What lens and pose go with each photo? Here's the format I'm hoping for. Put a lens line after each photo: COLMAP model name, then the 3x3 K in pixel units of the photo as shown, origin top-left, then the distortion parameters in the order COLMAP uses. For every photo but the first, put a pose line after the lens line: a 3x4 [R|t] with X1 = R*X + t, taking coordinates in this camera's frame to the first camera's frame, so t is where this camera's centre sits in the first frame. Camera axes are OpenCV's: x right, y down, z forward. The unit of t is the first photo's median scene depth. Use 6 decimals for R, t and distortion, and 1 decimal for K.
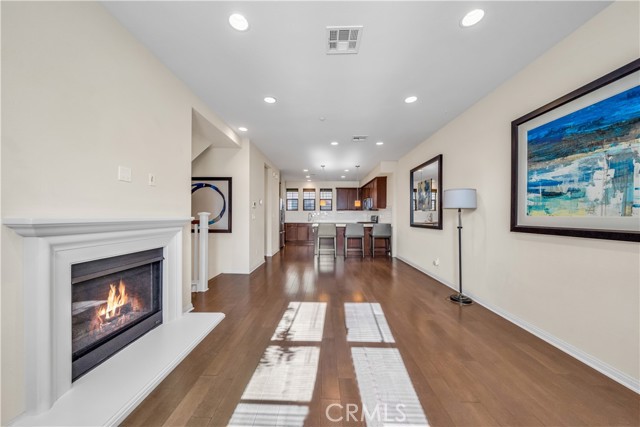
lens RADIAL K [[222.3, 0, 320.5], [0, 222.3, 214.5], [0, 0, 1]] dist [-0.007699, 0.000113]
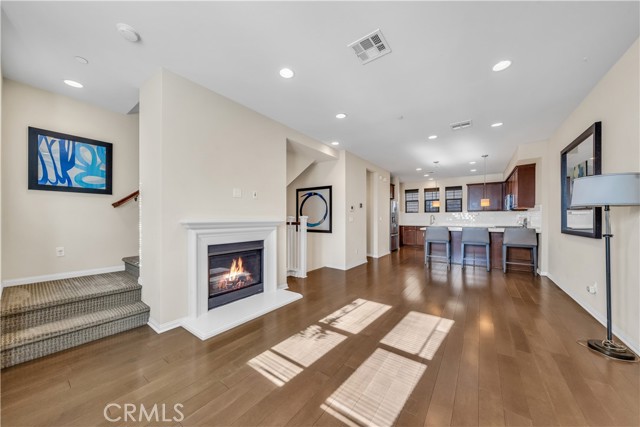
lens RADIAL K [[222.3, 0, 318.5], [0, 222.3, 217.3], [0, 0, 1]] dist [-0.007699, 0.000113]
pose [[0.814978, -0.007120, -0.579449, 0.318155], [0.007138, 0.999972, -0.002249, 0.001870], [0.579449, -0.002303, 0.815006, 0.010736]]
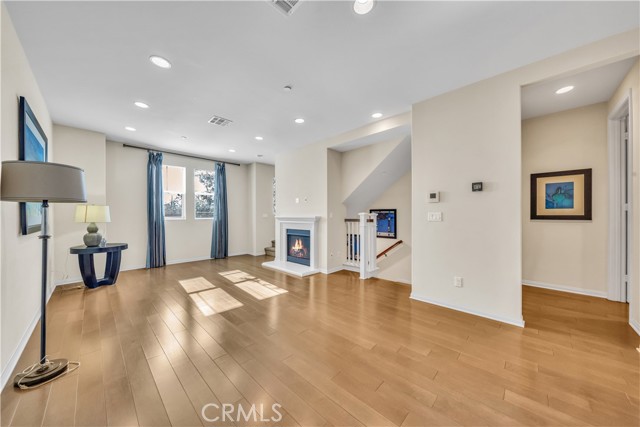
lens RADIAL K [[222.3, 0, 319.8], [0, 222.3, 216.3], [0, 0, 1]] dist [-0.007699, 0.000113]
pose [[-0.687976, -0.003132, -0.725726, 0.552670], [0.002196, 0.999977, -0.006397, 0.018701], [0.725730, -0.005995, -0.687954, 1.820086]]
